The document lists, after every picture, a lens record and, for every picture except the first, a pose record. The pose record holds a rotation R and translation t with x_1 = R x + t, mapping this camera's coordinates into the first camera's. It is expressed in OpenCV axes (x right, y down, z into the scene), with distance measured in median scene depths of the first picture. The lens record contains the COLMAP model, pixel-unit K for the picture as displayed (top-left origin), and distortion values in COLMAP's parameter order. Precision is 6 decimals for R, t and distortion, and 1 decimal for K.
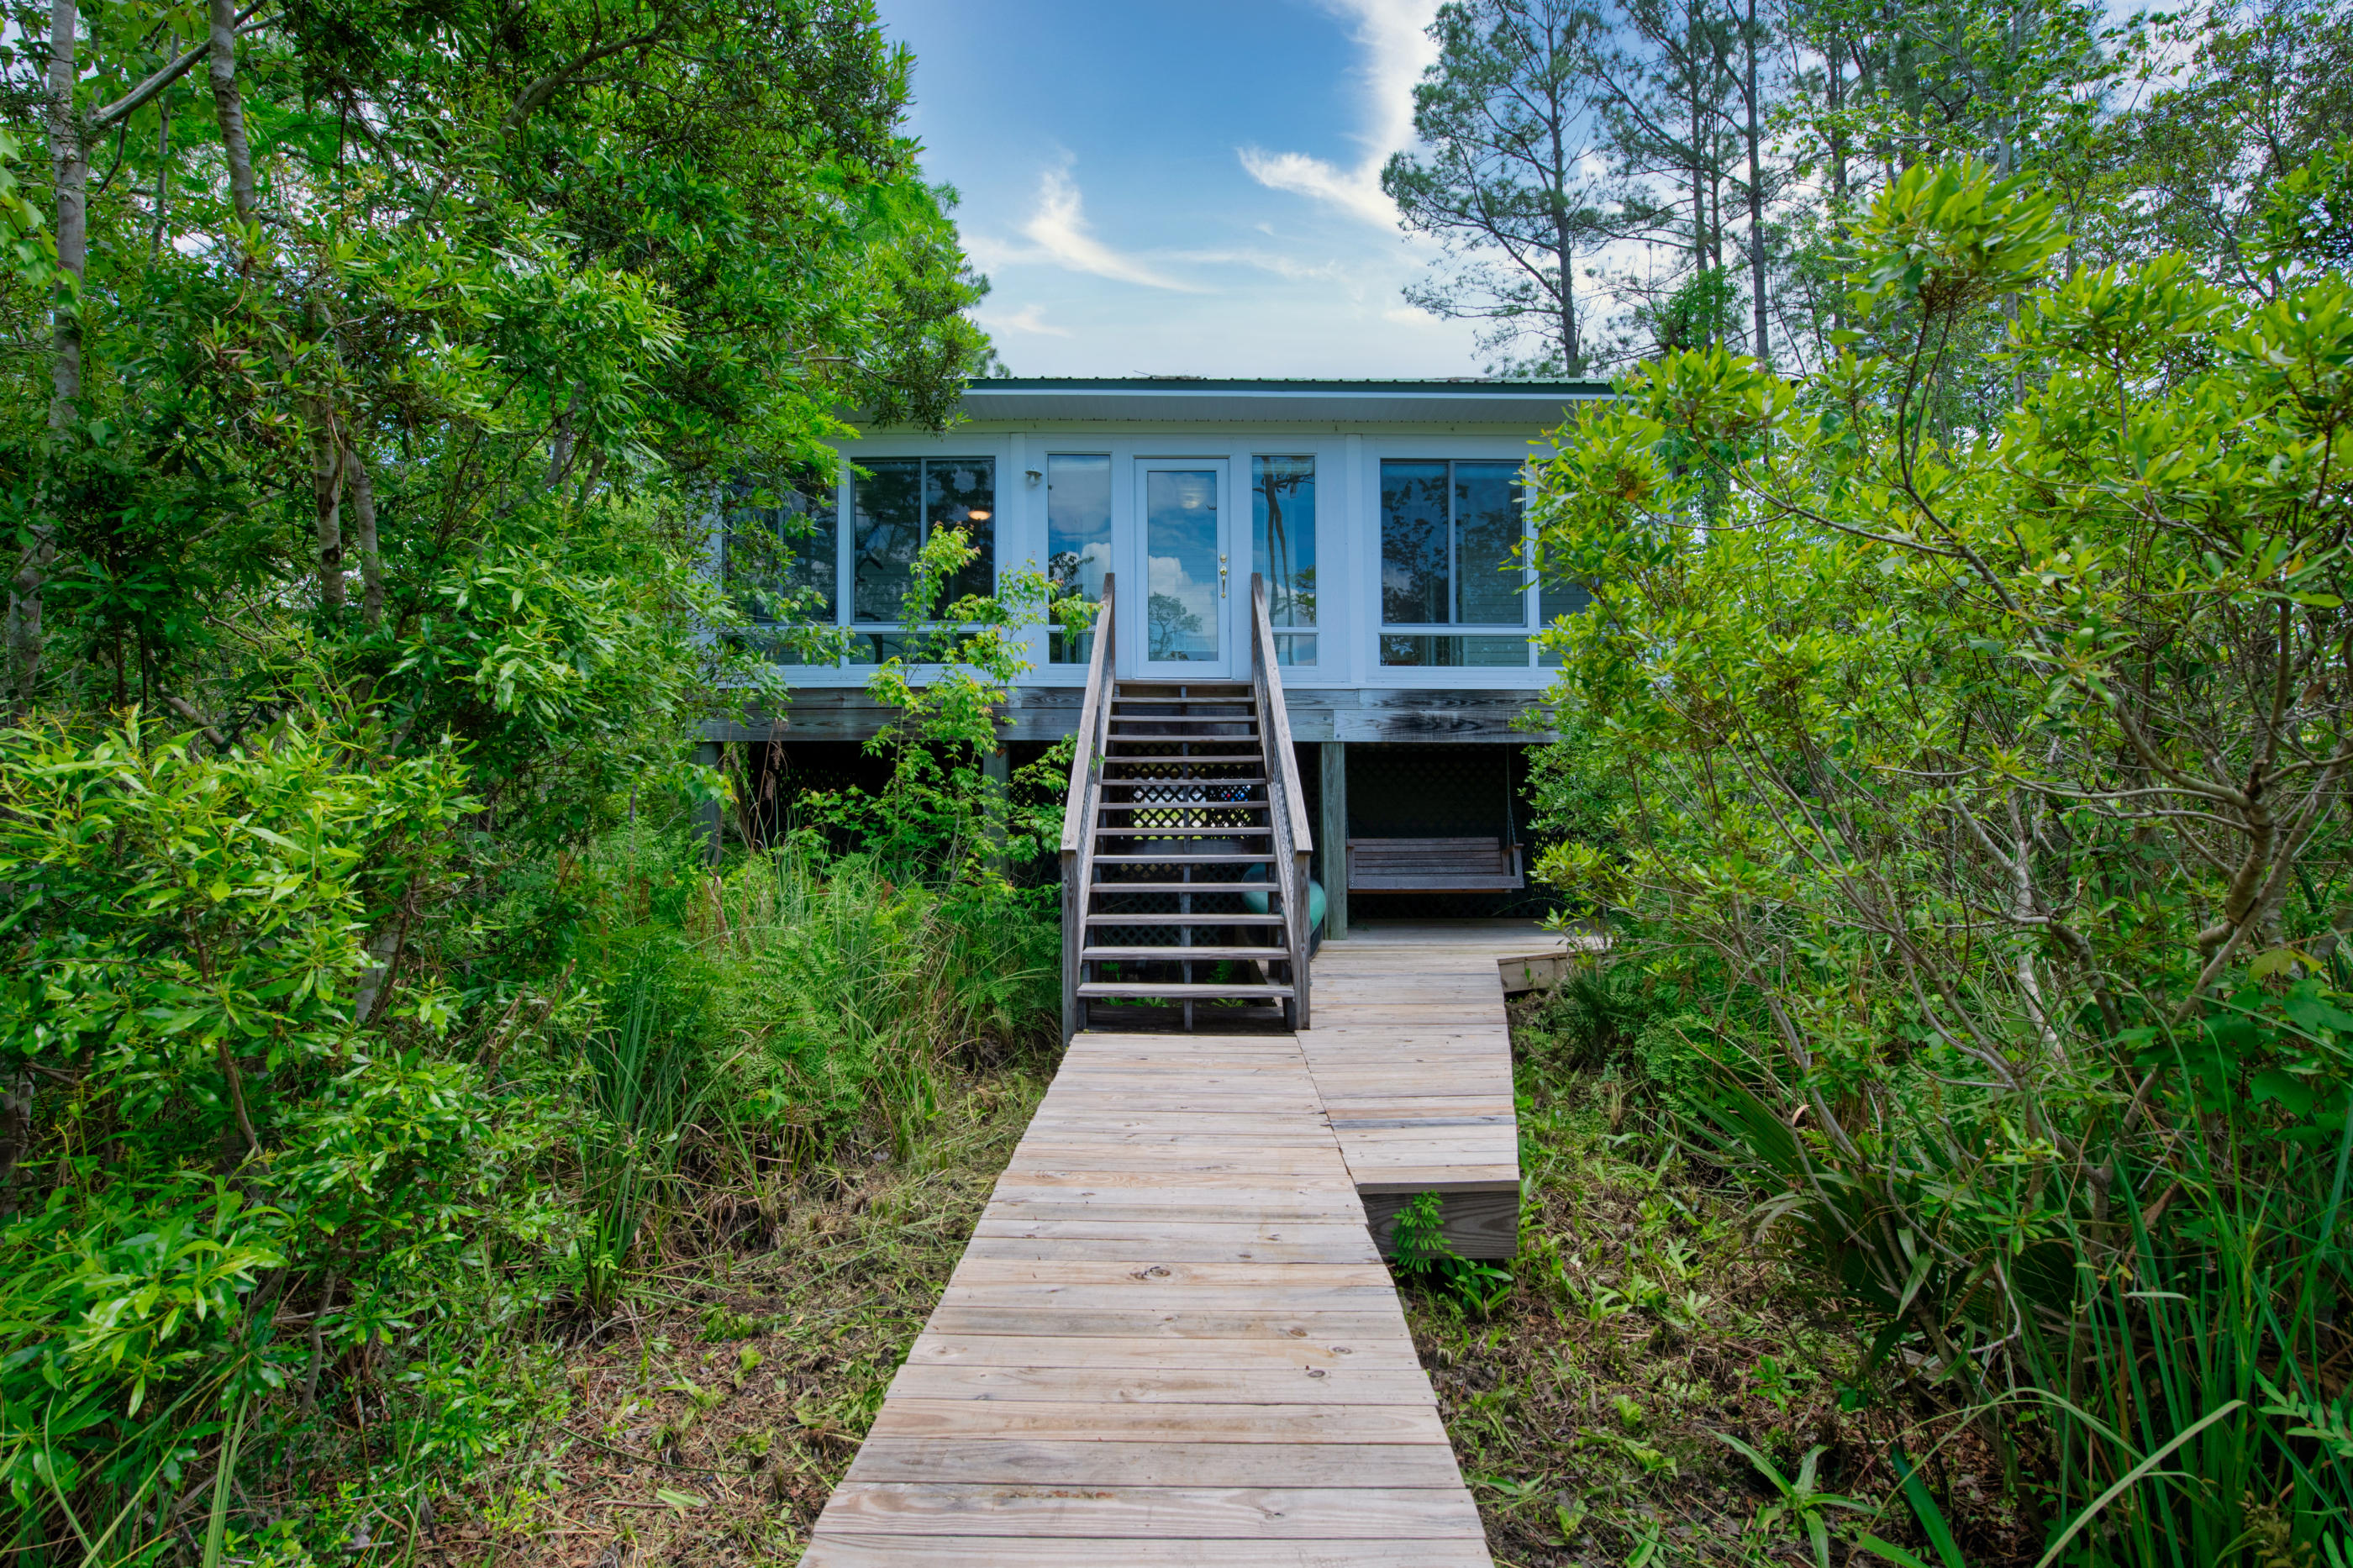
lens RADIAL K [[1087.5, 0, 1180.5], [0, 1087.5, 776.9], [0, 0, 1]] dist [-0.001300, -0.000045]
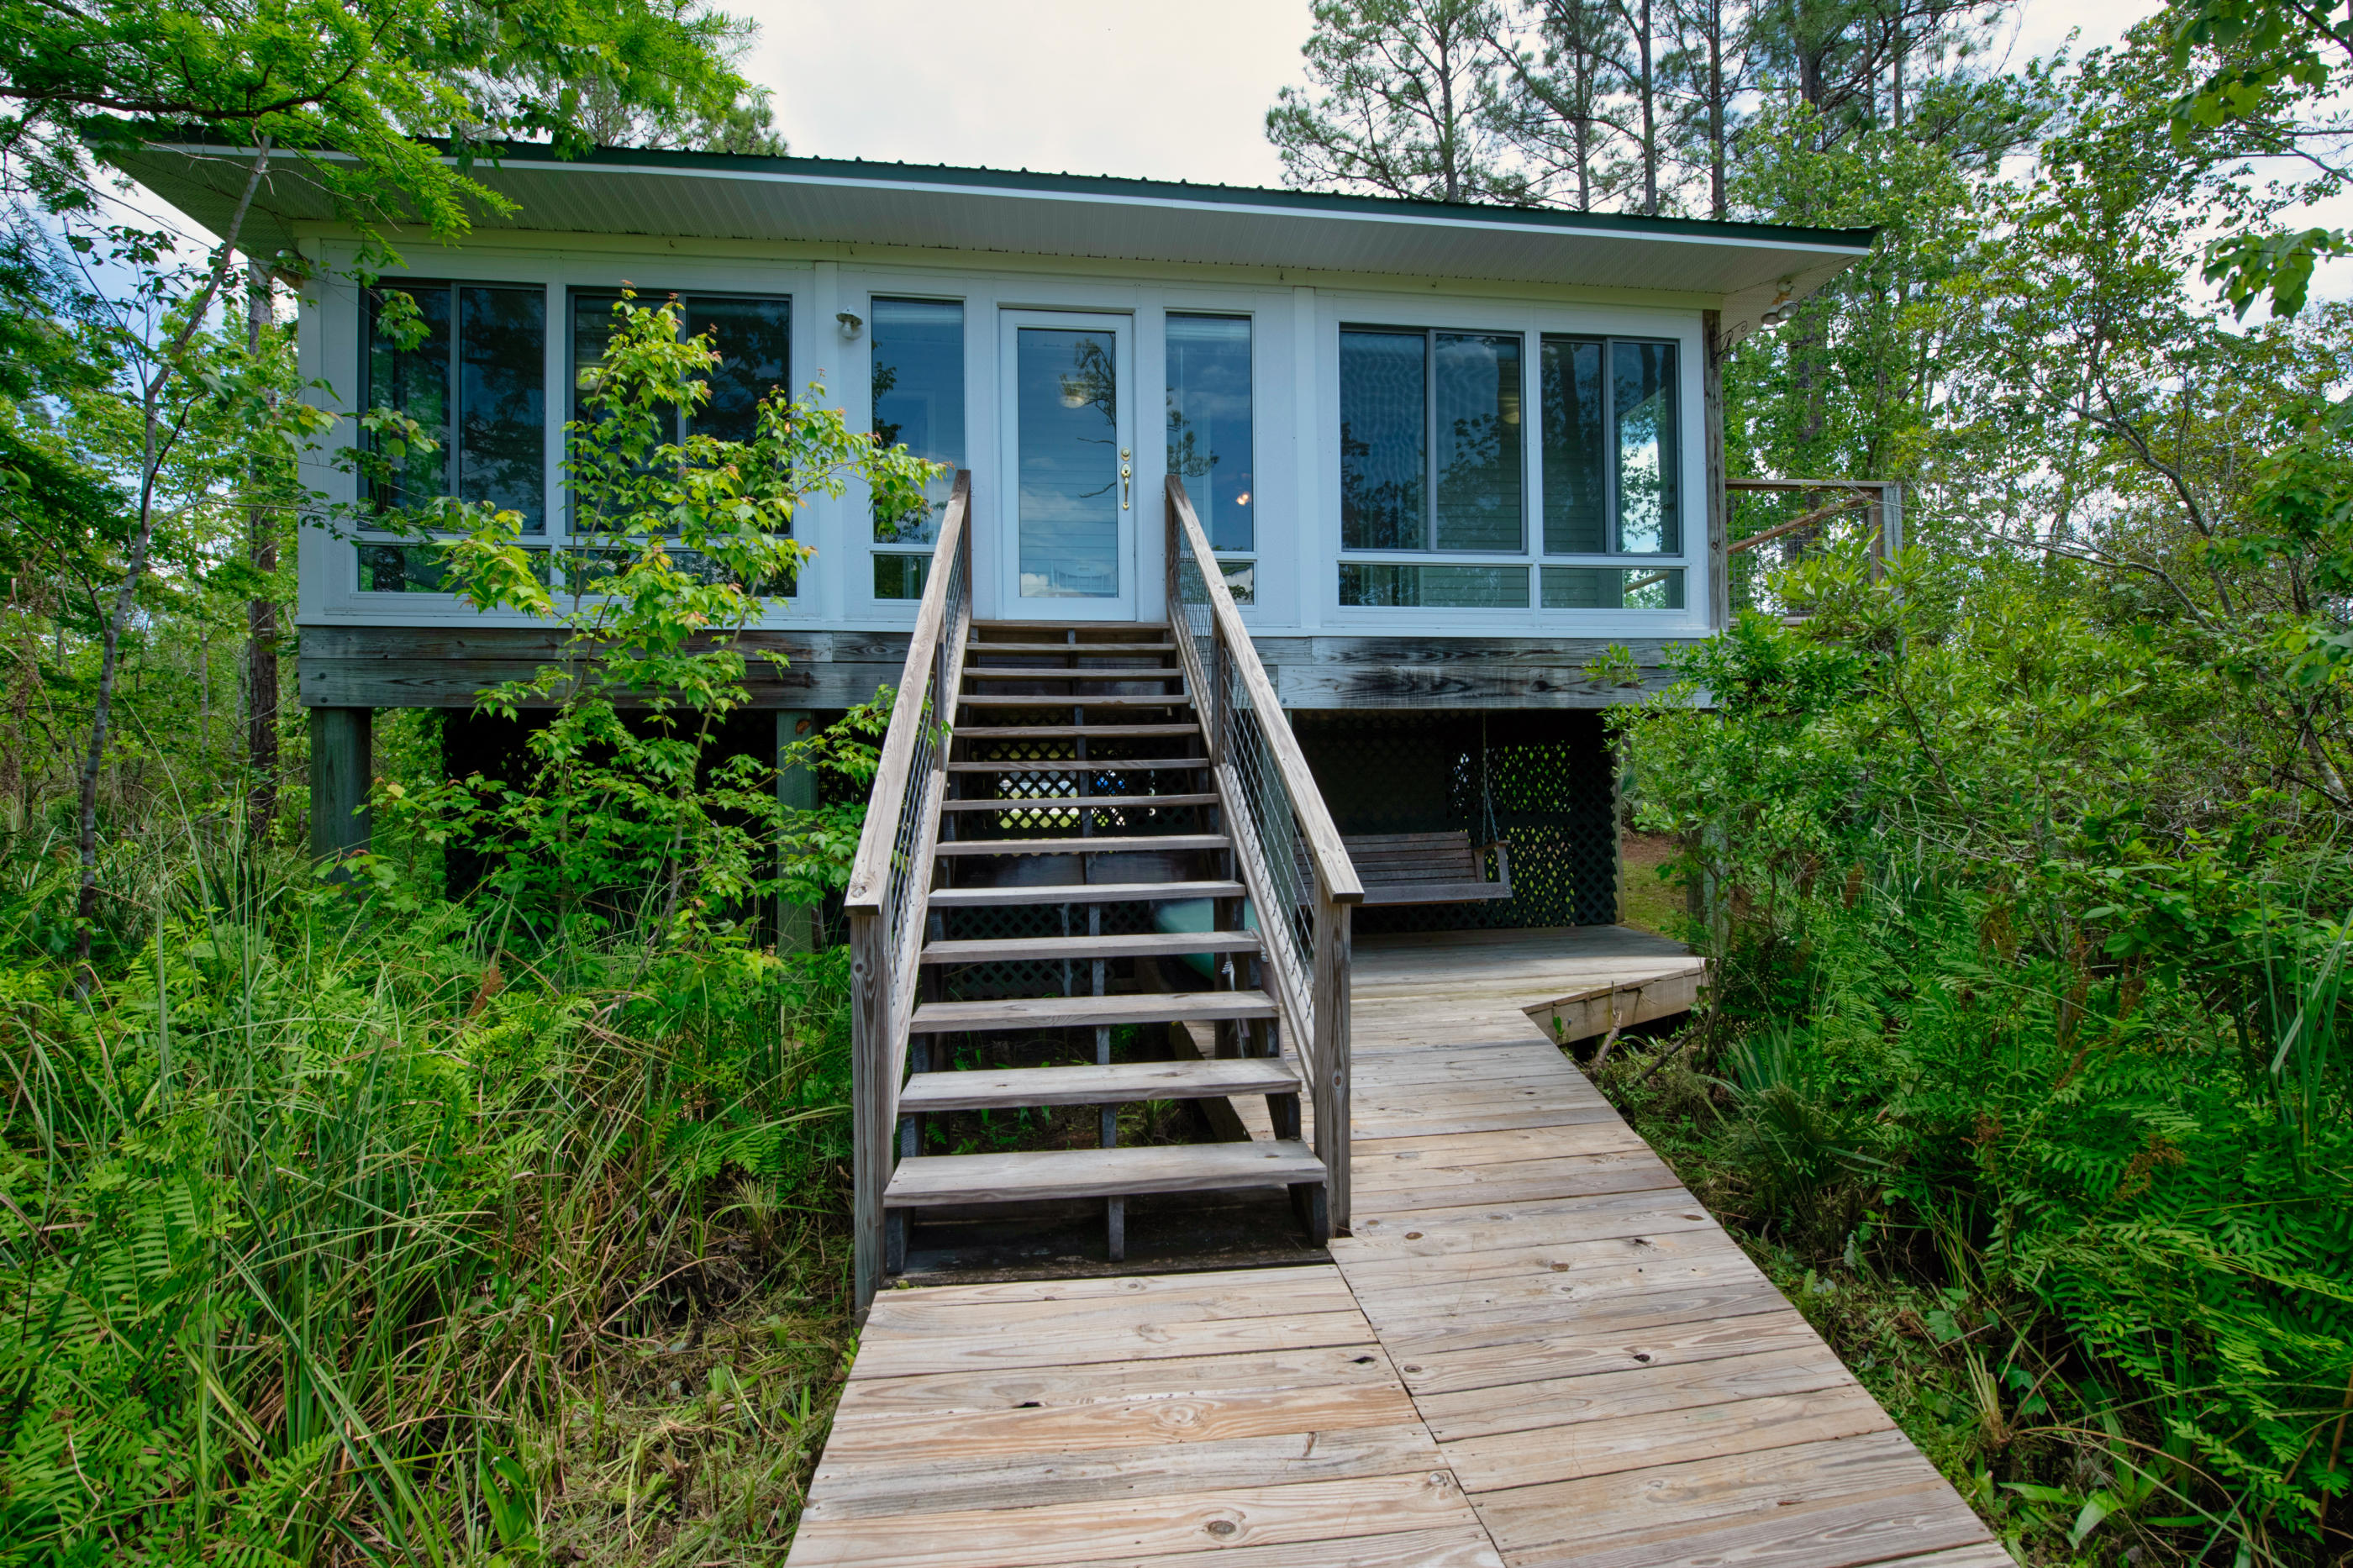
lens RADIAL K [[957.0, 0, 1195.9], [0, 957.0, 743.2], [0, 0, 1]] dist [-0.012062, -0.002503]
pose [[0.986909, -0.006052, 0.161163, -0.018870], [0.009492, 0.999743, -0.020583, 0.004285], [-0.160997, 0.021844, 0.986713, 0.411446]]
